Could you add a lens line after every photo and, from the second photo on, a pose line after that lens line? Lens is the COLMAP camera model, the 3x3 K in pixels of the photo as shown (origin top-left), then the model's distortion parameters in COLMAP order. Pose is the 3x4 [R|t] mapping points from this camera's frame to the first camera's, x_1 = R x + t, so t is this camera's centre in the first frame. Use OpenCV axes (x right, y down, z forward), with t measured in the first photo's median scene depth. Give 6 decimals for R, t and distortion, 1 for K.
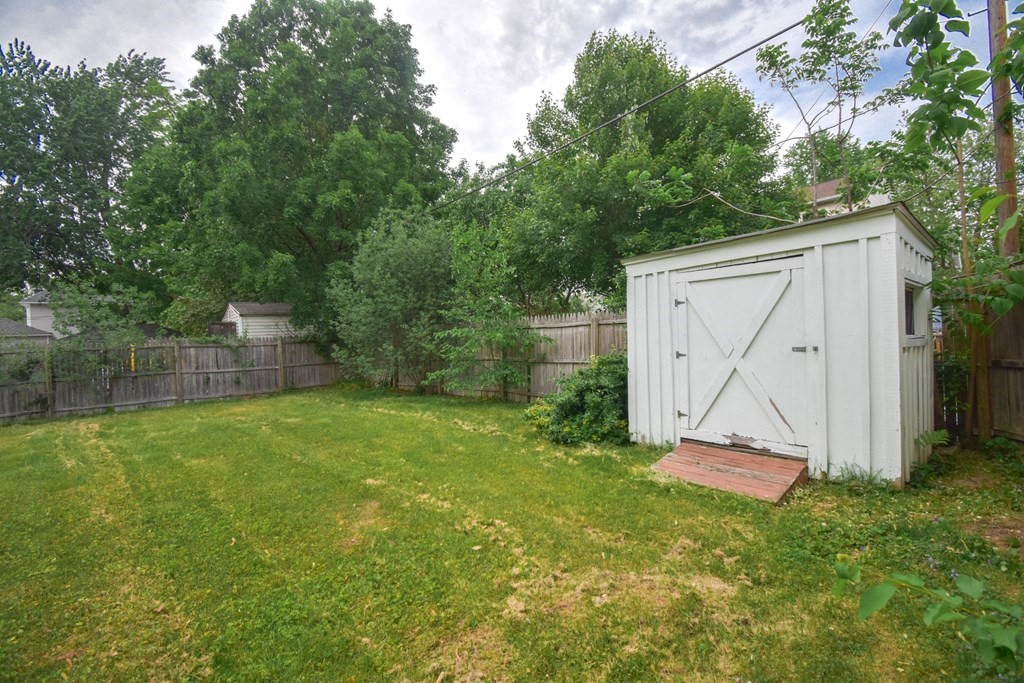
lens RADIAL K [[454.6, 0, 496.0], [0, 454.6, 345.0], [0, 0, 1]] dist [0.000386, -0.000153]
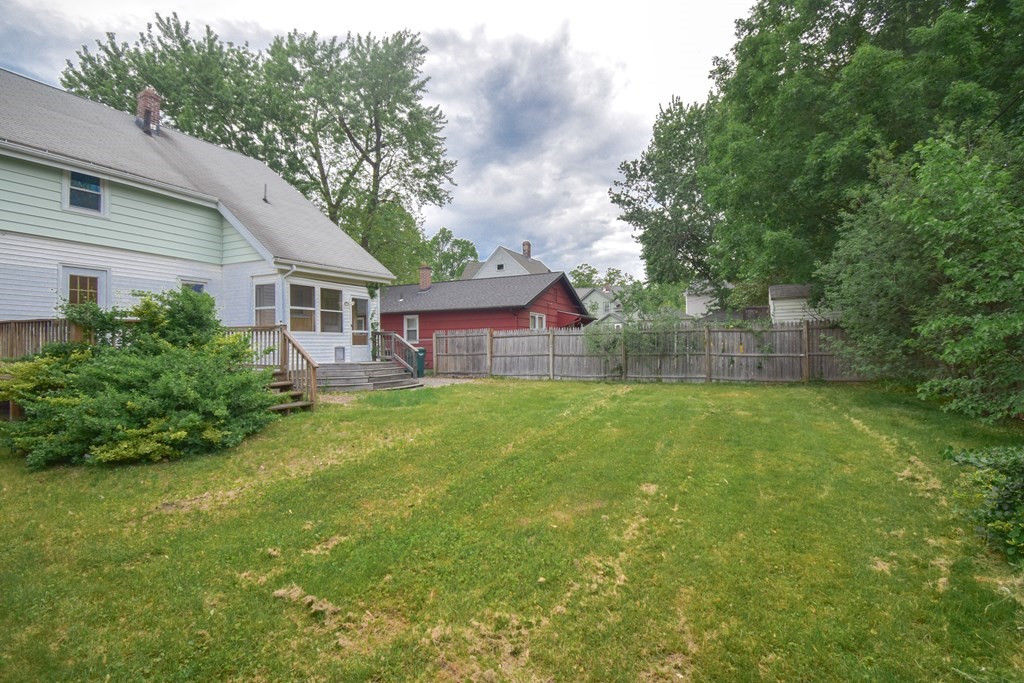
lens RADIAL K [[454.6, 0, 496.0], [0, 454.6, 345.0], [0, 0, 1]] dist [0.000386, -0.000153]
pose [[0.373868, 0.045240, -0.926378, 0.135756], [-0.007922, 0.998929, 0.045586, -0.007755], [0.927448, -0.009704, 0.373826, 0.114751]]
